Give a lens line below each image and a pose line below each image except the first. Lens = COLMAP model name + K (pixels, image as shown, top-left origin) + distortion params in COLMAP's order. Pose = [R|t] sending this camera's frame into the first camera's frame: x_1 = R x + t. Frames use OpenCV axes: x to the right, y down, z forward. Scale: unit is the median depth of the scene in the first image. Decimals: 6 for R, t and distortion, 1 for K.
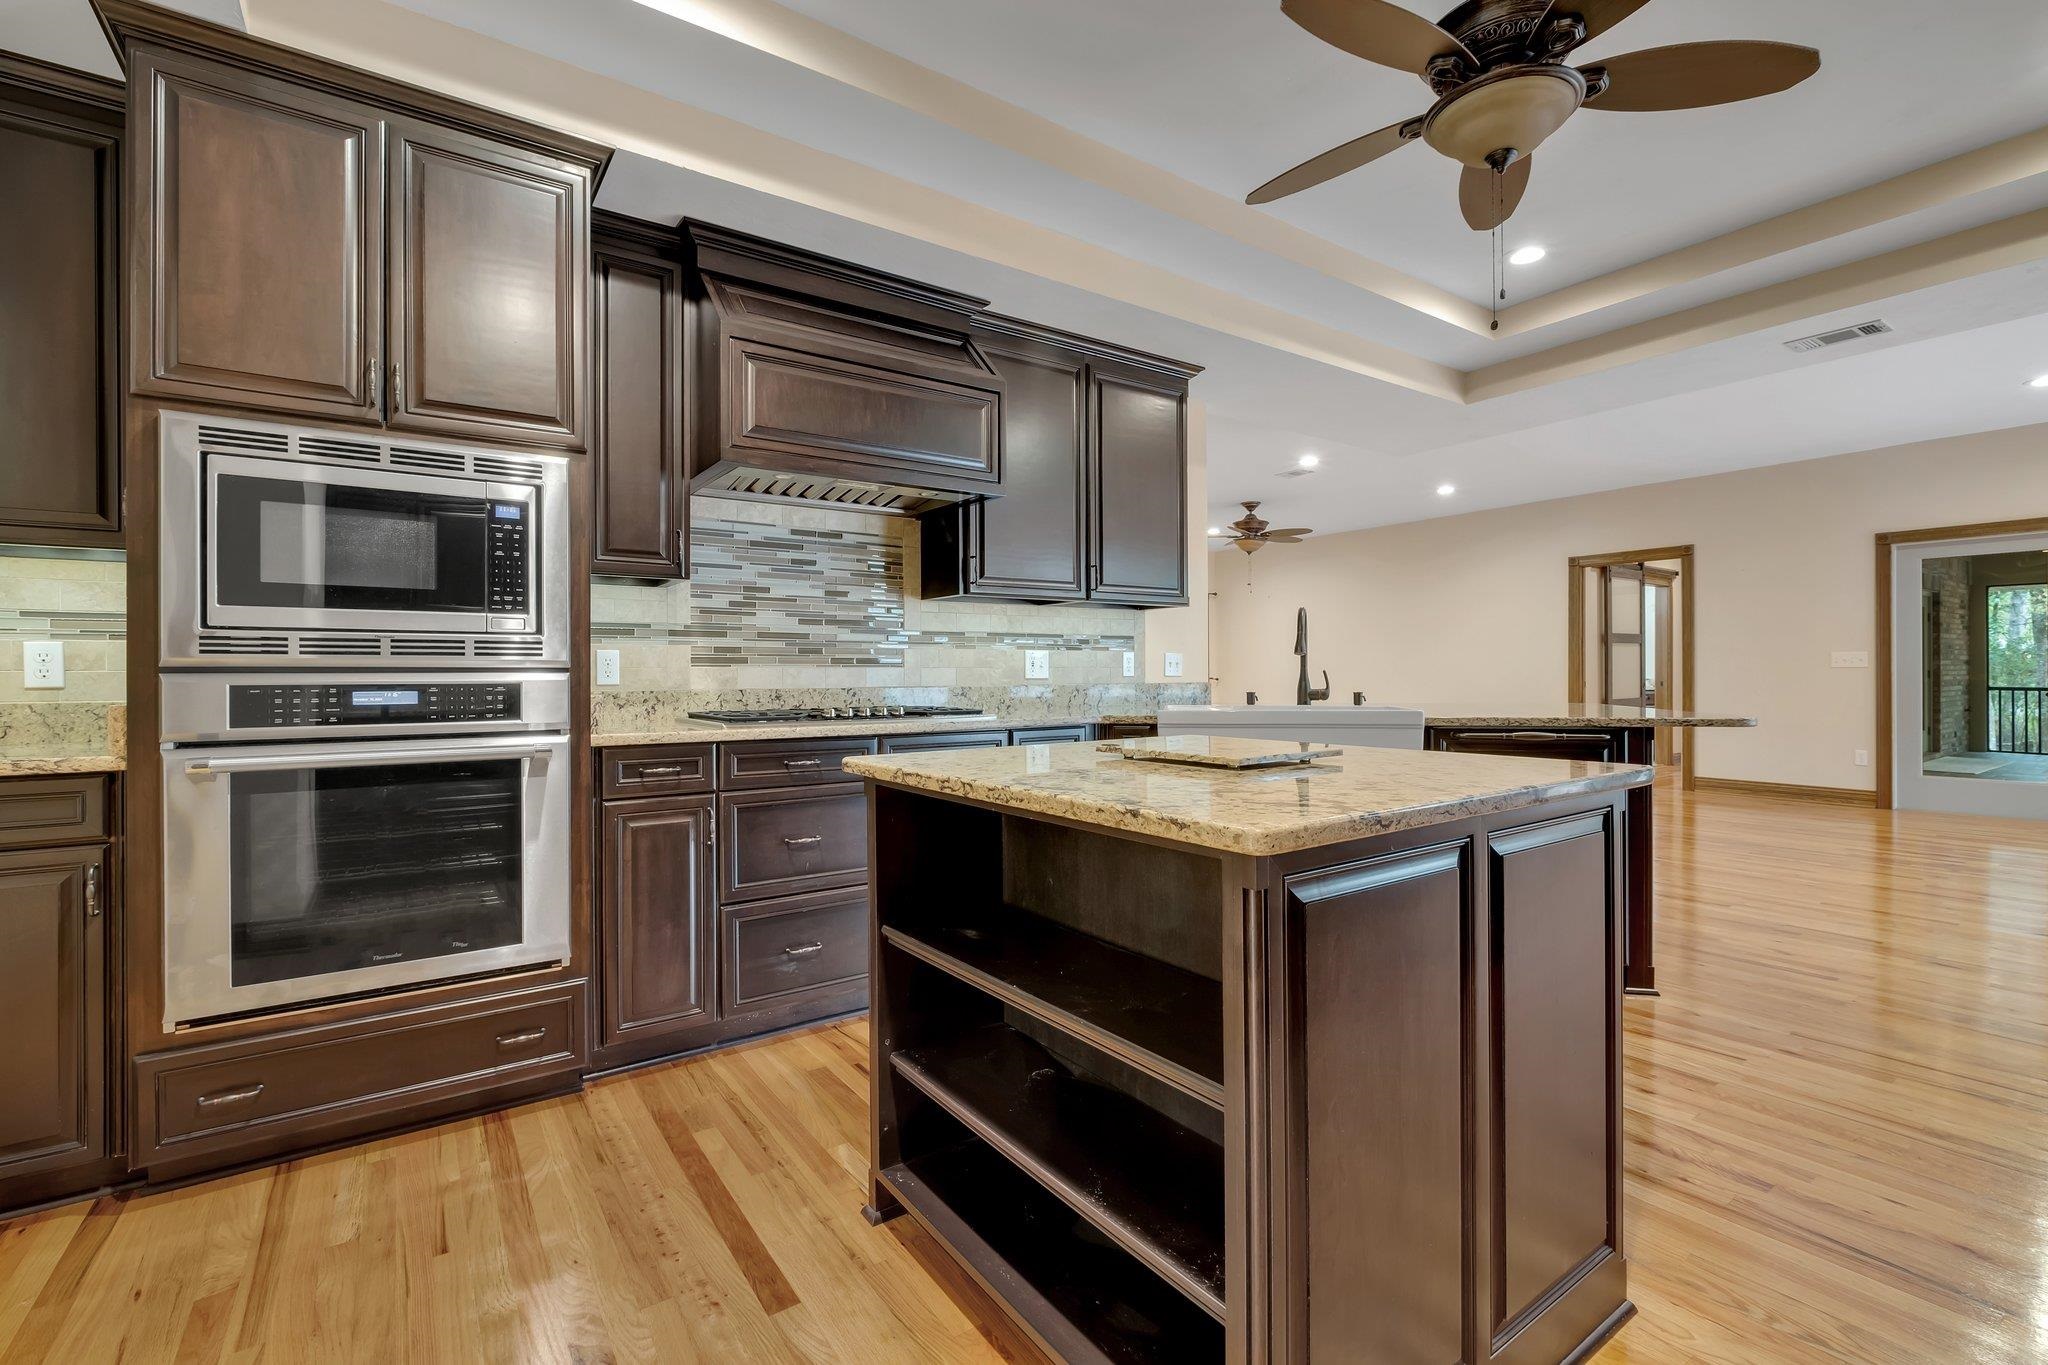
lens RADIAL K [[896.5, 0, 999.9], [0, 896.5, 679.5], [0, 0, 1]] dist [-0.009567, 0.001085]
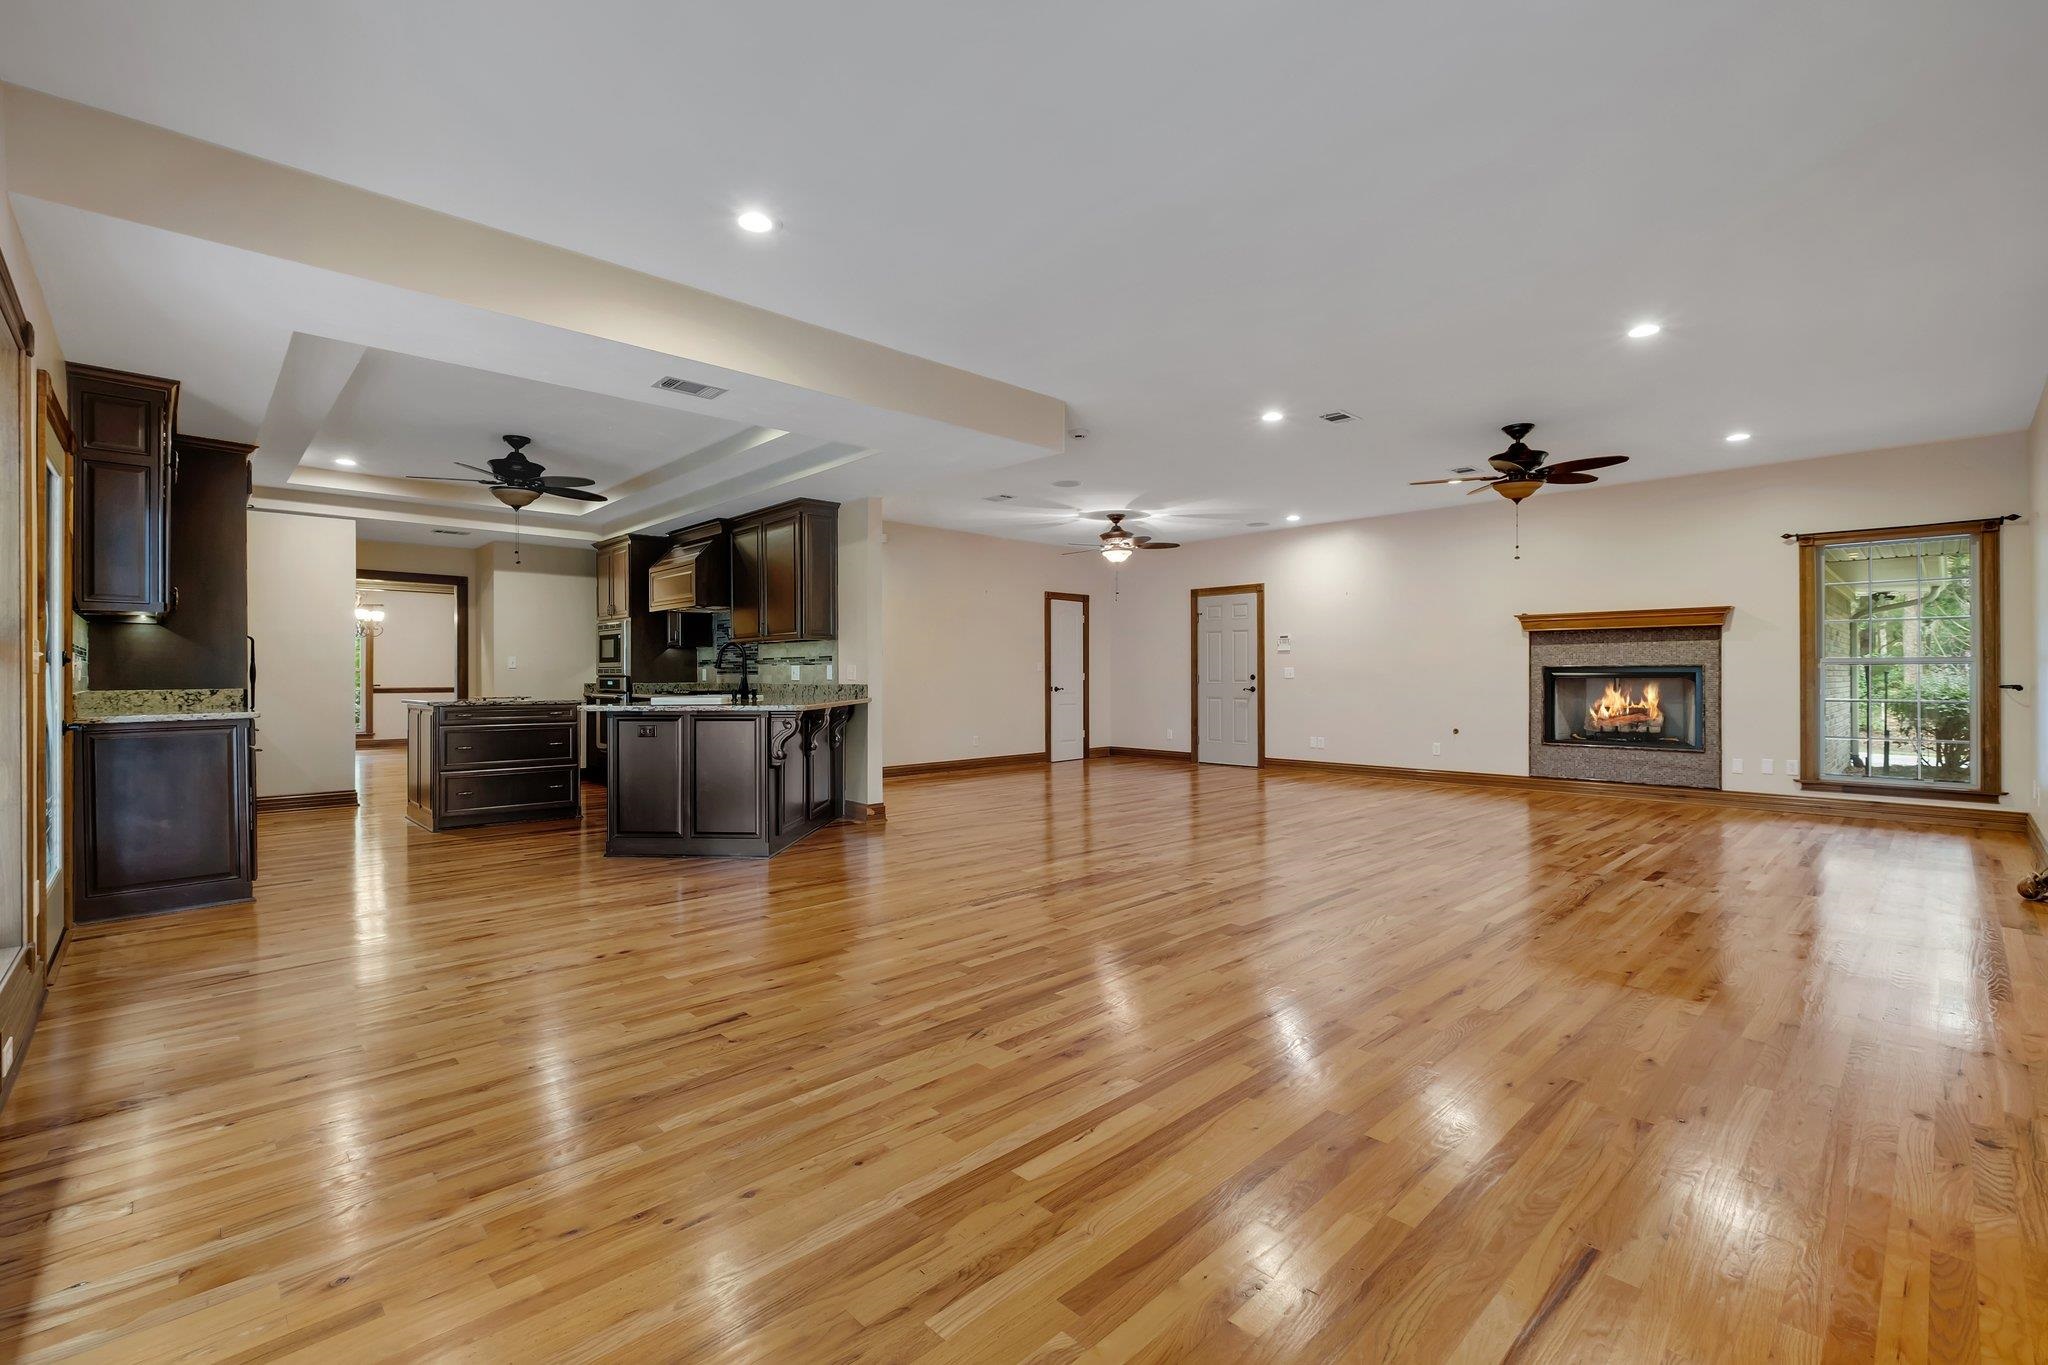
lens RADIAL K [[895.8, 0, 1011.3], [0, 895.8, 675.5], [0, 0, 1]] dist [-0.011671, 0.001465]
pose [[0.166386, 0.005562, -0.986045, 2.443828], [-0.005277, 0.999975, 0.004750, -0.027988], [0.986047, 0.004413, 0.166411, 1.376796]]
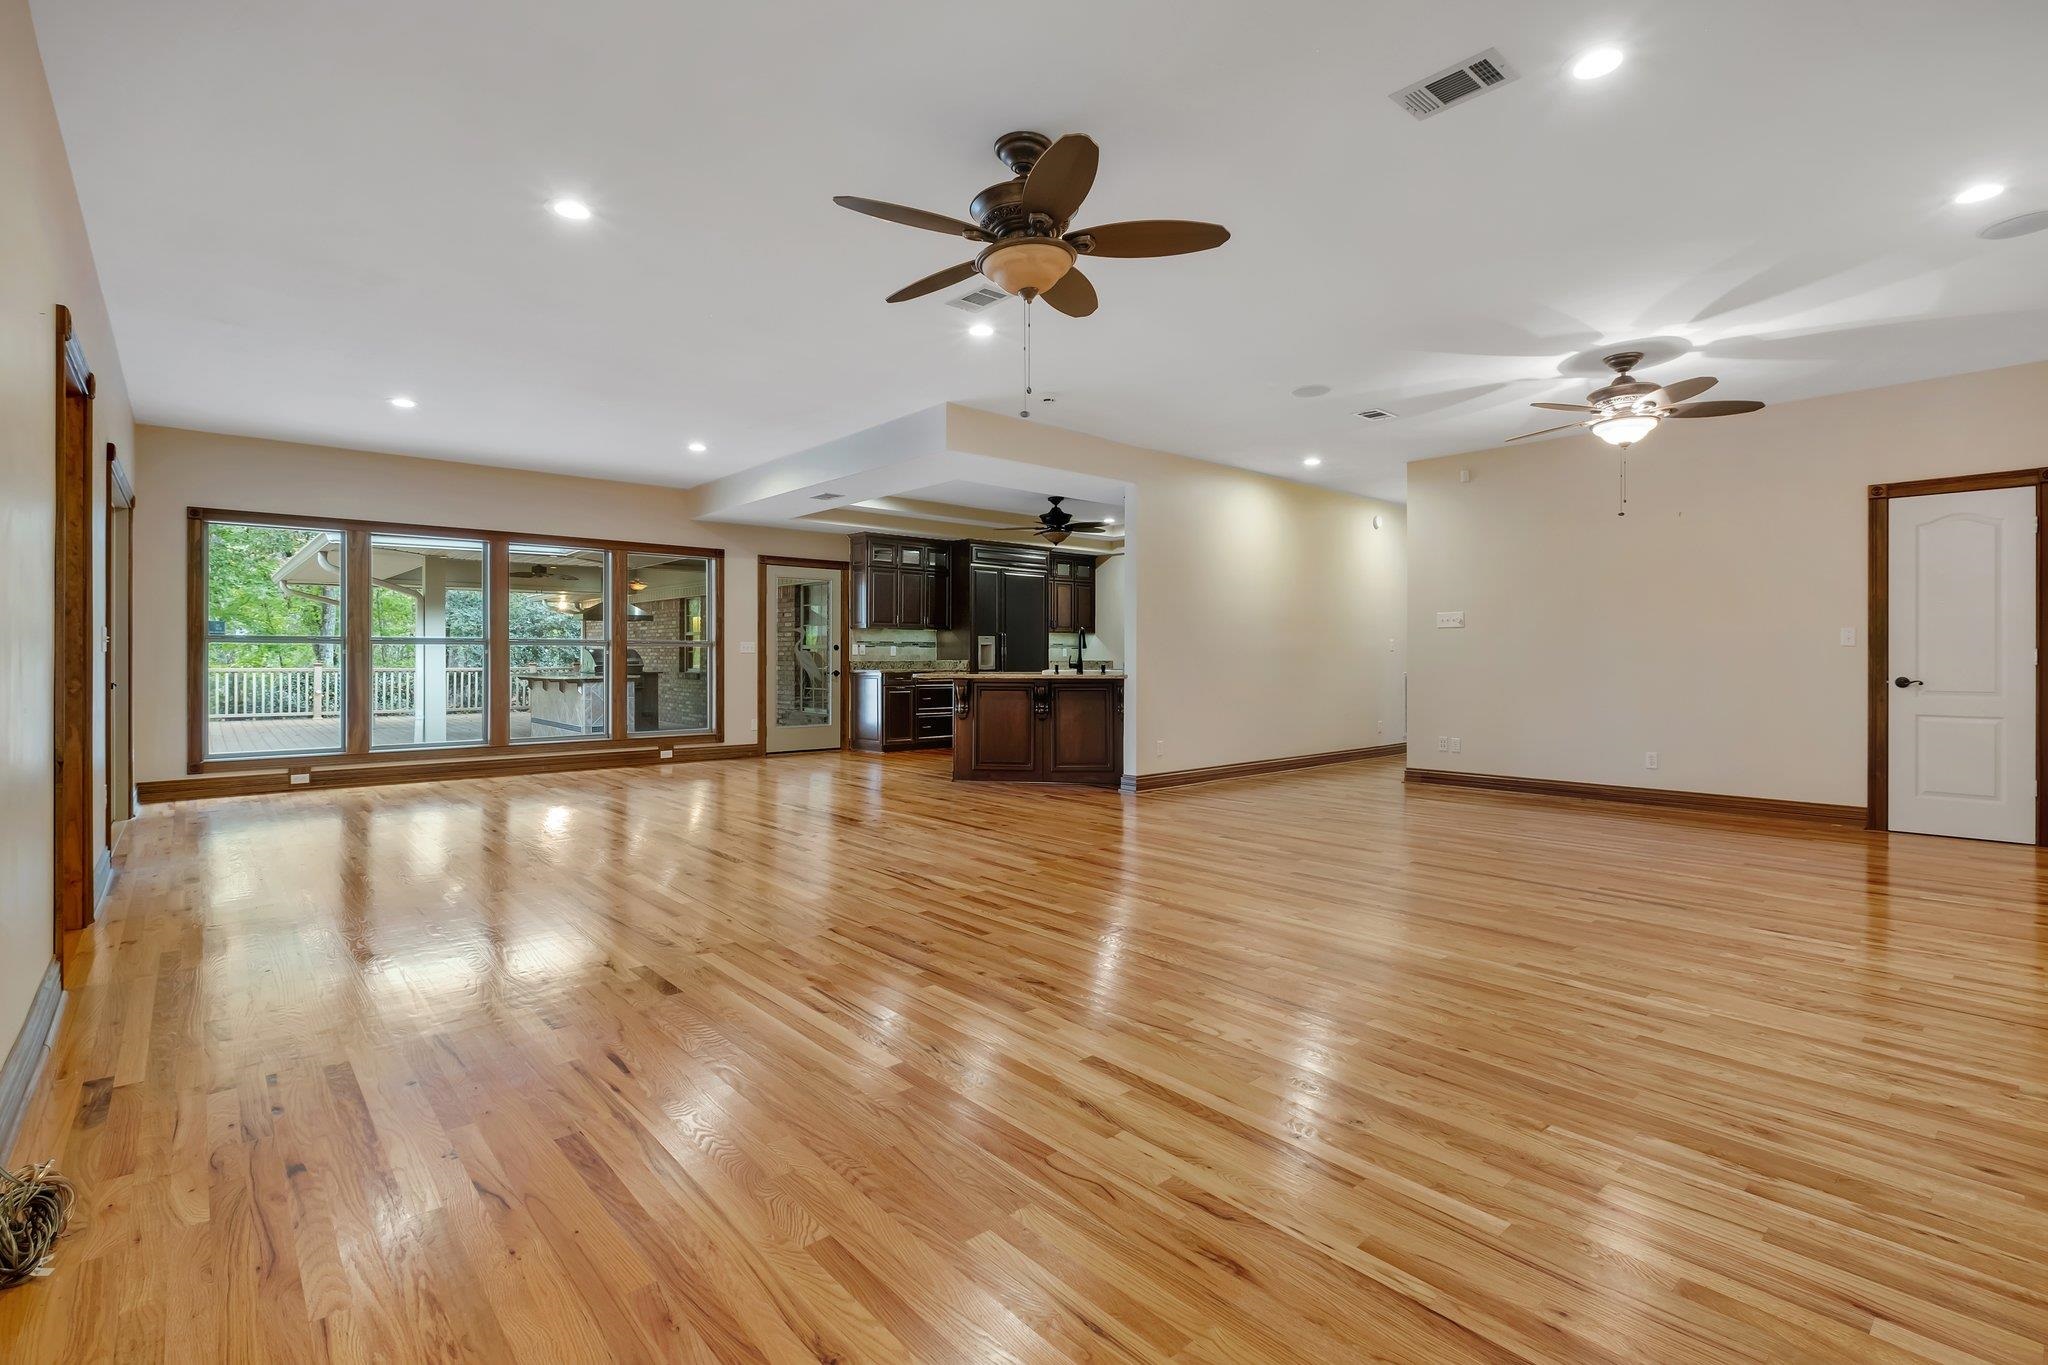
lens RADIAL K [[947.7, 0, 1006.9], [0, 947.7, 651.6], [0, 0, 1]] dist [-0.004791, -0.002619]
pose [[-0.992872, 0.004764, -0.119089, 0.889747], [0.004518, 0.999987, 0.002333, -0.028082], [0.119099, 0.001778, -0.992881, 3.727992]]
